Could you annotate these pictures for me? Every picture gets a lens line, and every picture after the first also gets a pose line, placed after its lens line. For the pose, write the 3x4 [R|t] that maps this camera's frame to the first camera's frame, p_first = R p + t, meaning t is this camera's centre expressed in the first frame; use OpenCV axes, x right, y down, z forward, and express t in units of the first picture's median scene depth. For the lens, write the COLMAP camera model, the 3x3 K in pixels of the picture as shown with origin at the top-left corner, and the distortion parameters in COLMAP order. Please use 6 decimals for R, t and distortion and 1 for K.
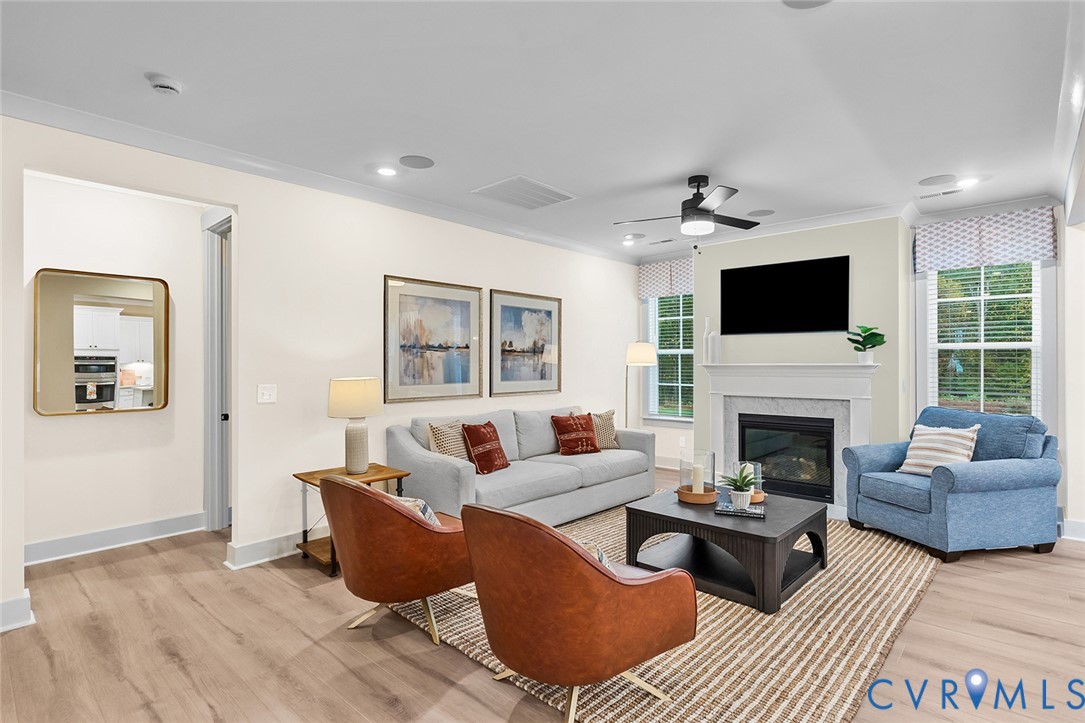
lens RADIAL K [[533.4, 0, 540.2], [0, 533.4, 361.7], [0, 0, 1]] dist [-0.004425, -0.000674]
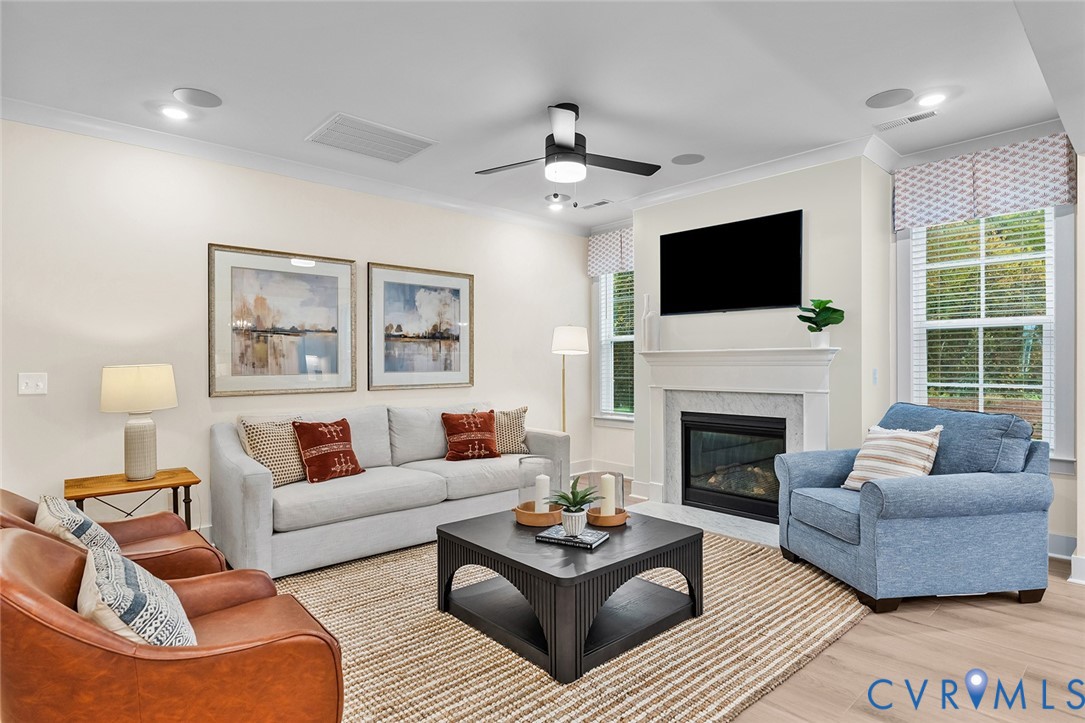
lens RADIAL K [[572.0, 0, 540.6], [0, 572.0, 364.1], [0, 0, 1]] dist [-0.007334, 0.000855]
pose [[0.996530, -0.003098, -0.083175, 0.277623], [0.003816, 0.999957, 0.008482, 0.019688], [0.083145, -0.008770, 0.996499, 0.136307]]
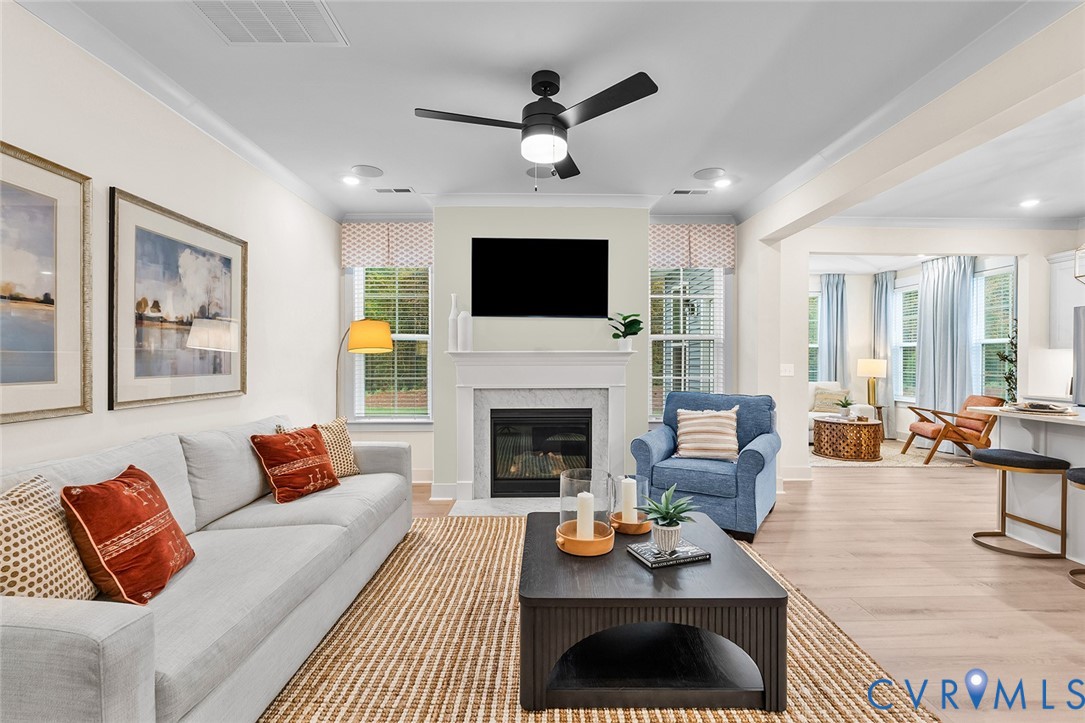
lens RADIAL K [[482.8, 0, 541.9], [0, 482.8, 361.2], [0, 0, 1]] dist [-0.007905, 0.001062]
pose [[0.726969, 0.000250, 0.686670, -0.118787], [-0.003452, 0.999989, 0.003290, 0.020823], [-0.686661, -0.004762, 0.726962, 0.458506]]
